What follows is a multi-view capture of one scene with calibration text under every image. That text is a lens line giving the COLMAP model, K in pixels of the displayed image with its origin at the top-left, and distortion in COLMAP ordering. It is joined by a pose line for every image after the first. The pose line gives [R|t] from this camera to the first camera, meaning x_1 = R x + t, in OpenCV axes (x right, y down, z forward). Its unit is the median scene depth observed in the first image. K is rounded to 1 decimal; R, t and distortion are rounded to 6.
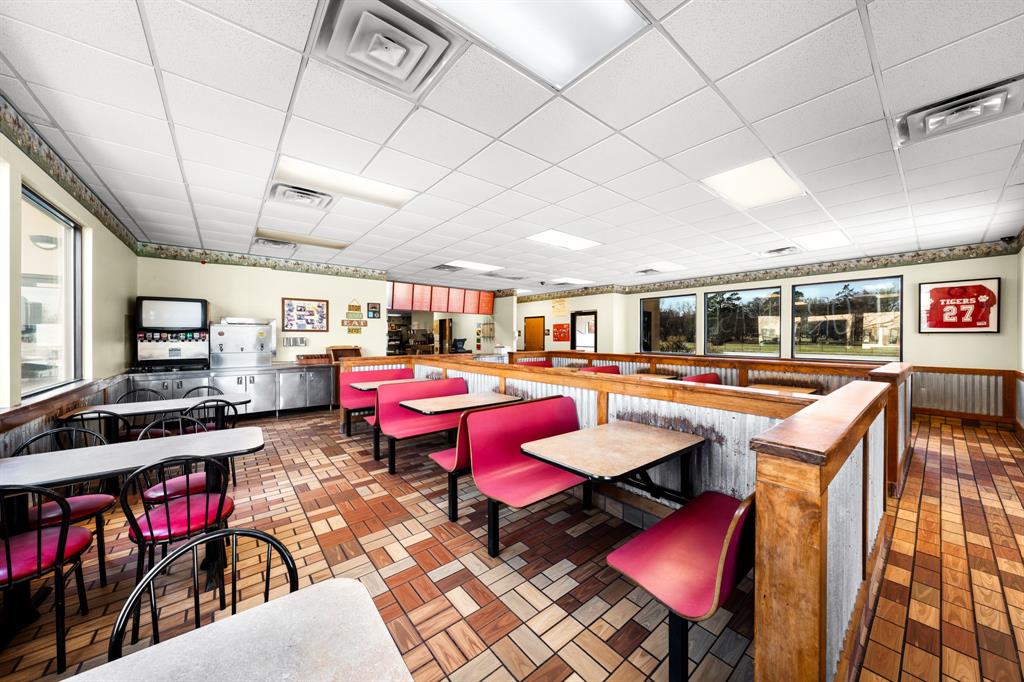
lens RADIAL K [[349.2, 0, 509.1], [0, 349.2, 338.4], [0, 0, 1]] dist [0.000448, -0.000485]
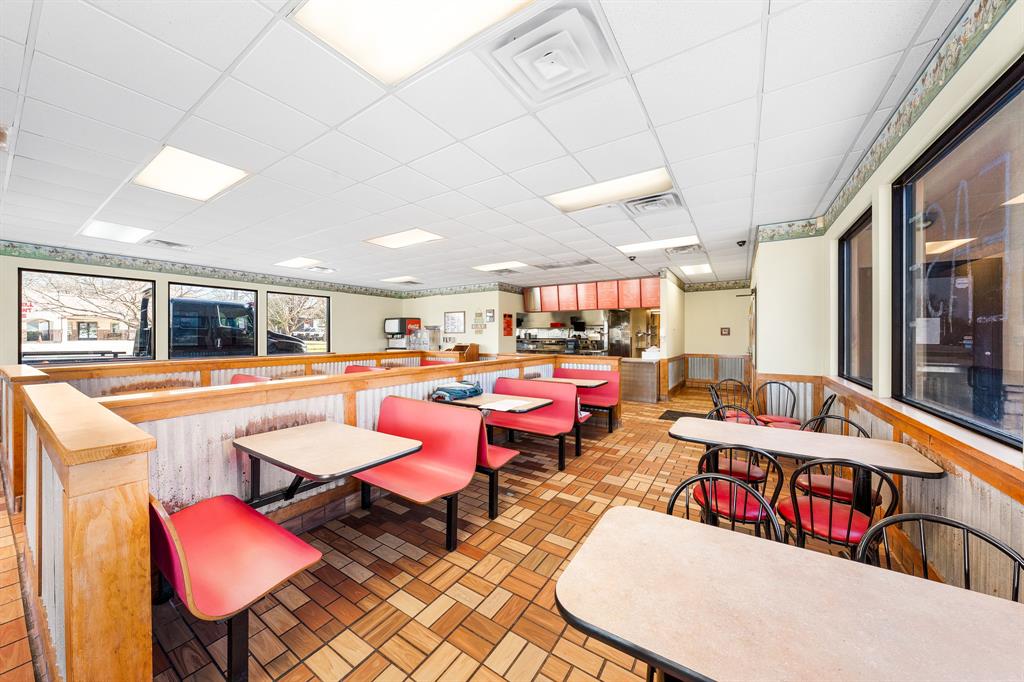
lens RADIAL K [[349.2, 0, 508.9], [0, 349.2, 339.8], [0, 0, 1]] dist [0.000448, -0.000485]
pose [[0.290192, 0.012857, -0.956882, 0.861821], [-0.000002, 0.999910, 0.013434, -0.010424], [0.956968, -0.003896, 0.290166, 0.731588]]
